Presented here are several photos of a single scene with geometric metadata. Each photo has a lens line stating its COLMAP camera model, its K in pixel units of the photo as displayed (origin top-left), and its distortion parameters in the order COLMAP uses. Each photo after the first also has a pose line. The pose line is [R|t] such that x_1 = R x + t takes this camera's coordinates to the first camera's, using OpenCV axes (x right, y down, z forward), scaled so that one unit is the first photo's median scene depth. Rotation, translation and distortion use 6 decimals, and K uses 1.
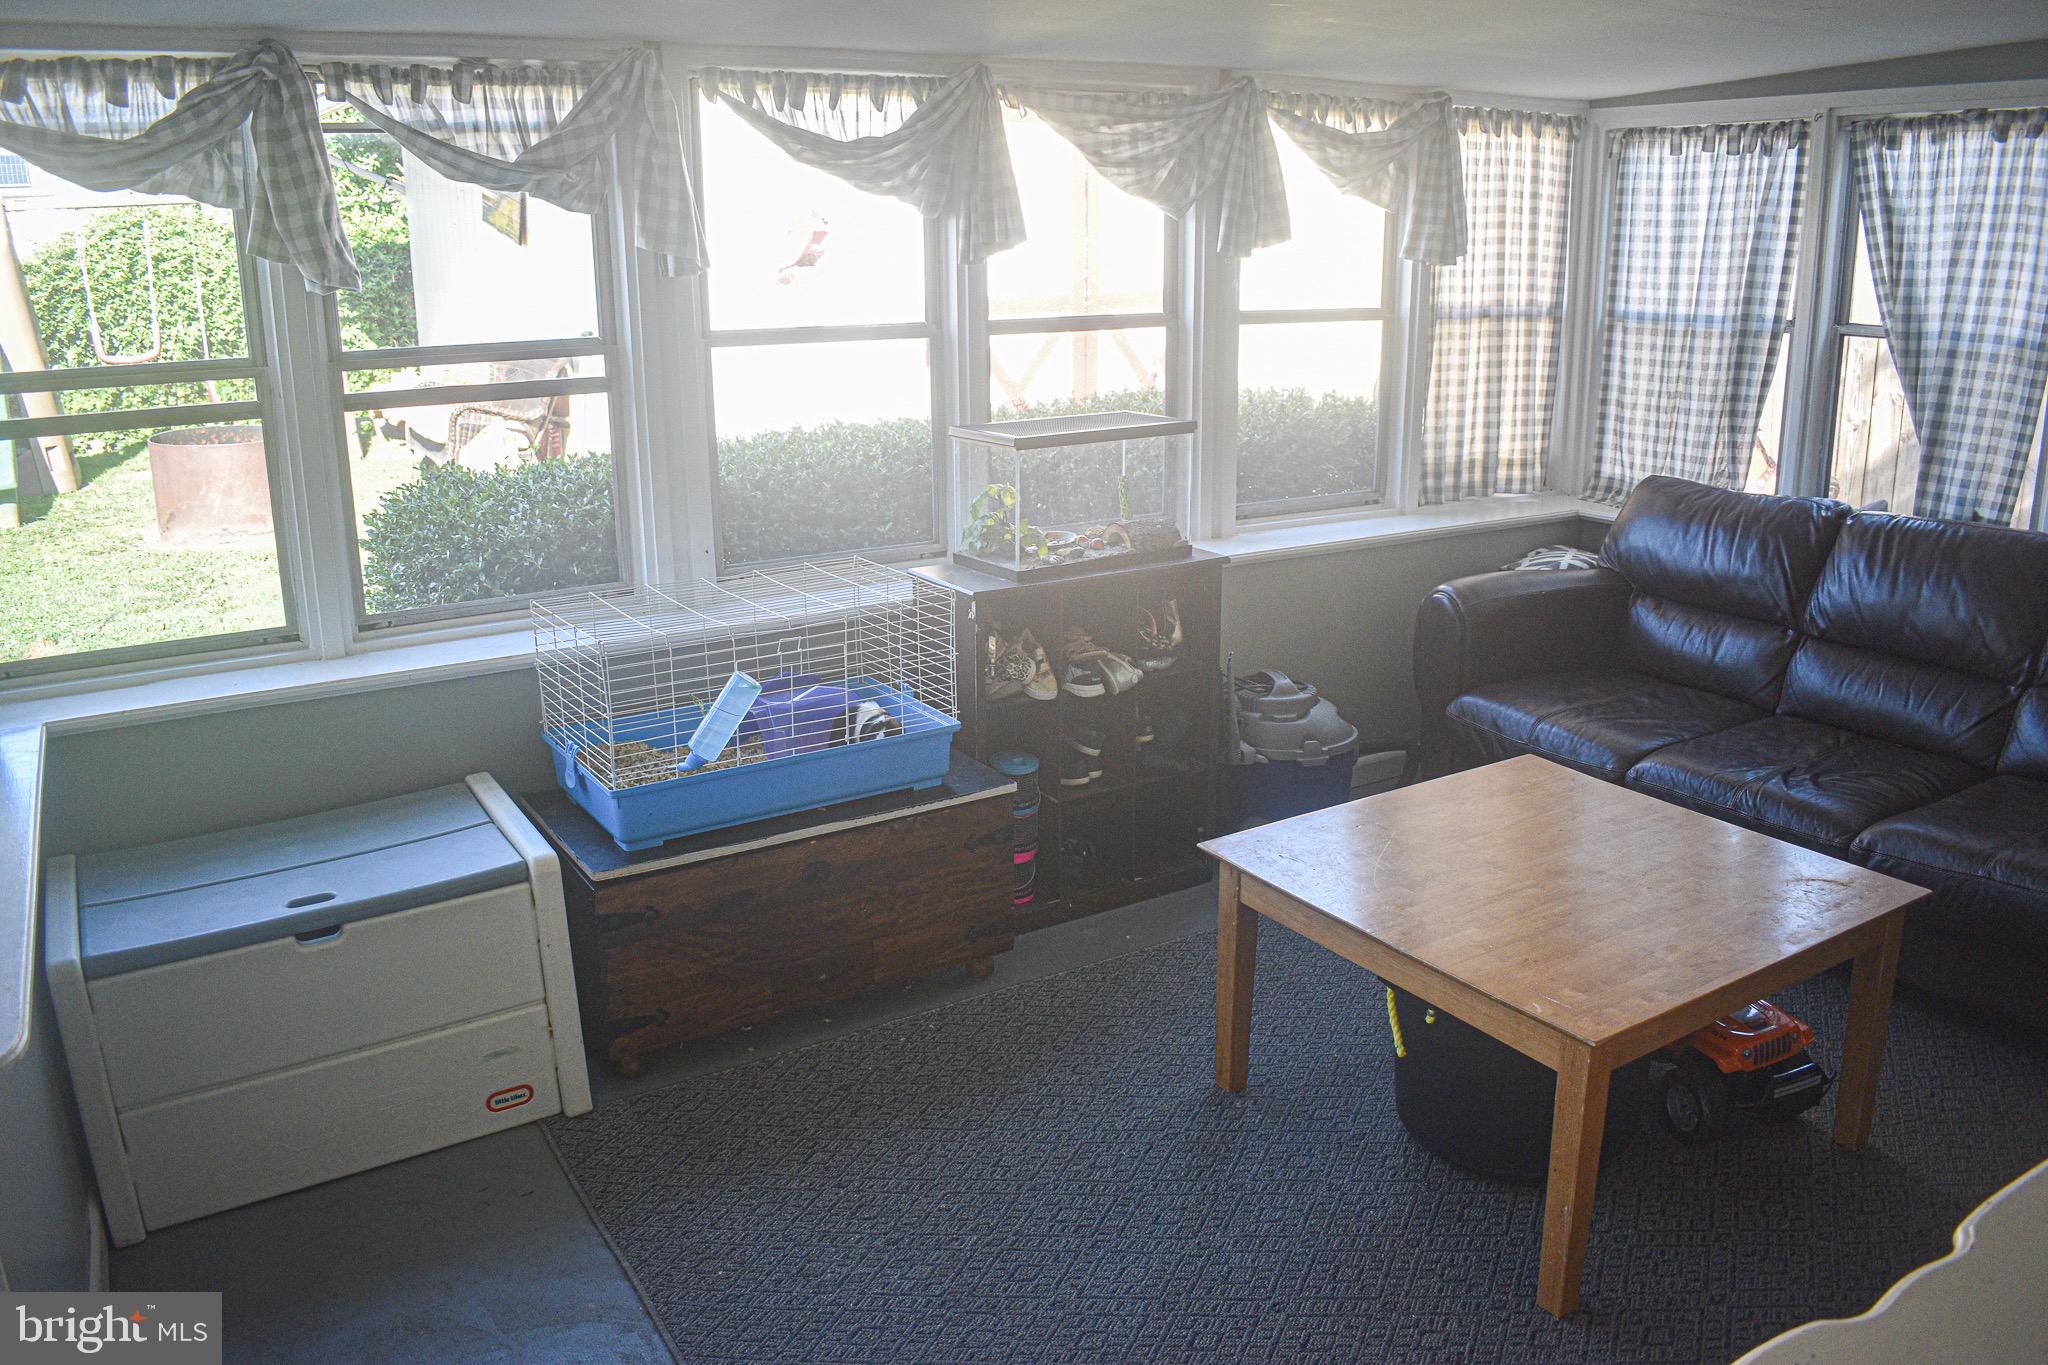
lens RADIAL K [[1597.2, 0, 1027.3], [0, 1597.2, 674.8], [0, 0, 1]] dist [-0.097021, 0.017714]
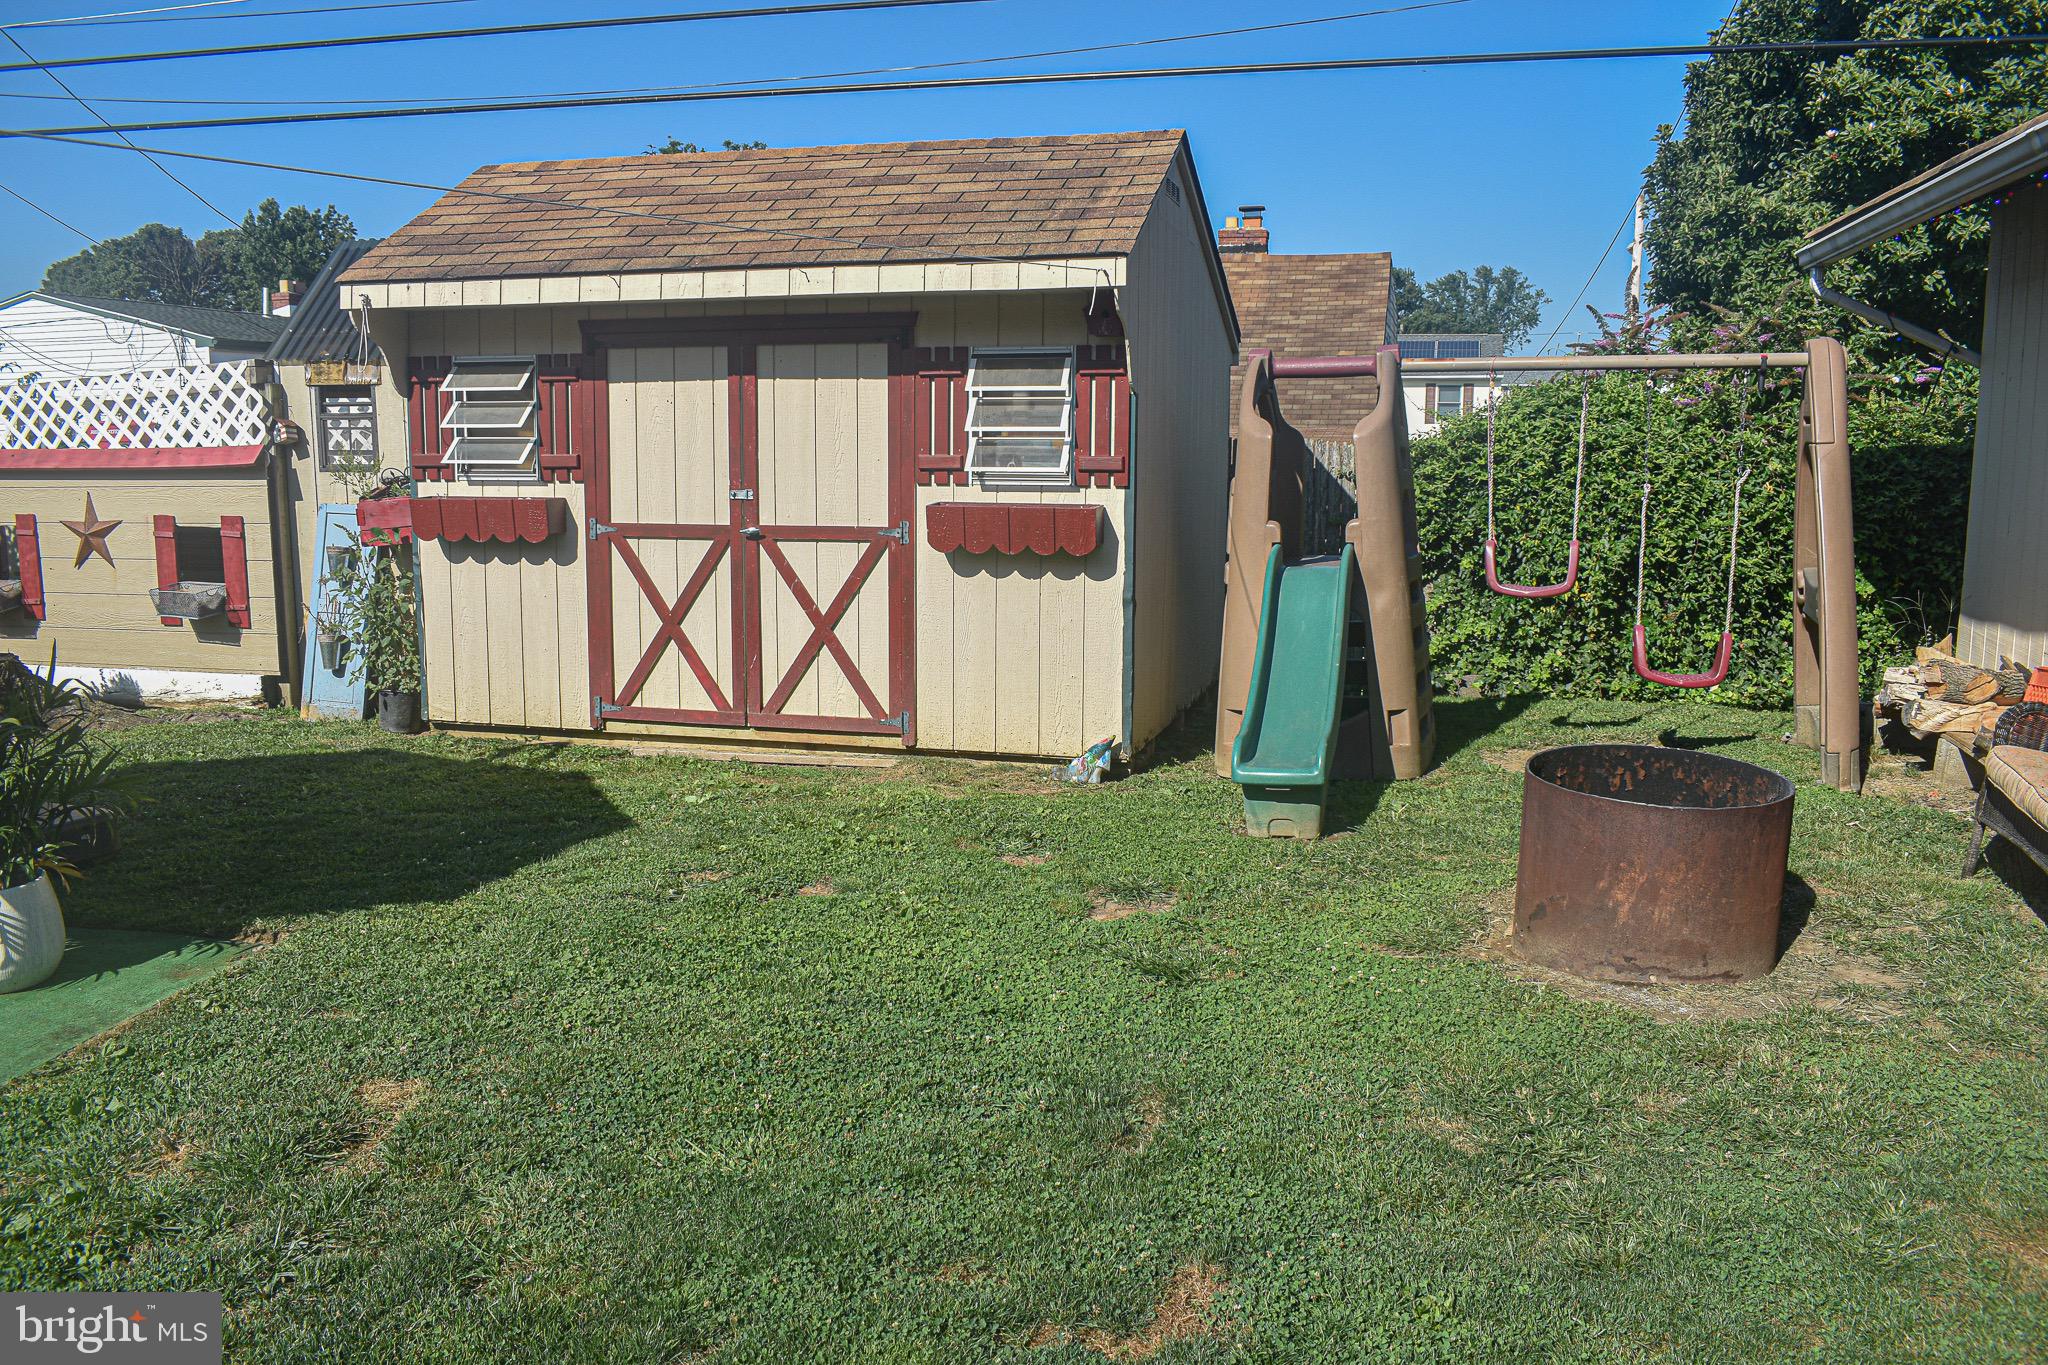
lens RADIAL K [[1597.2, 0, 1028.1], [0, 1597.2, 685.3], [0, 0, 1]] dist [-0.097021, 0.017714]
pose [[0.671086, 0.124284, -0.730888, -0.178882], [-0.206823, 0.978094, -0.023581, -0.084239], [0.711946, 0.166989, 0.682090, 0.310345]]
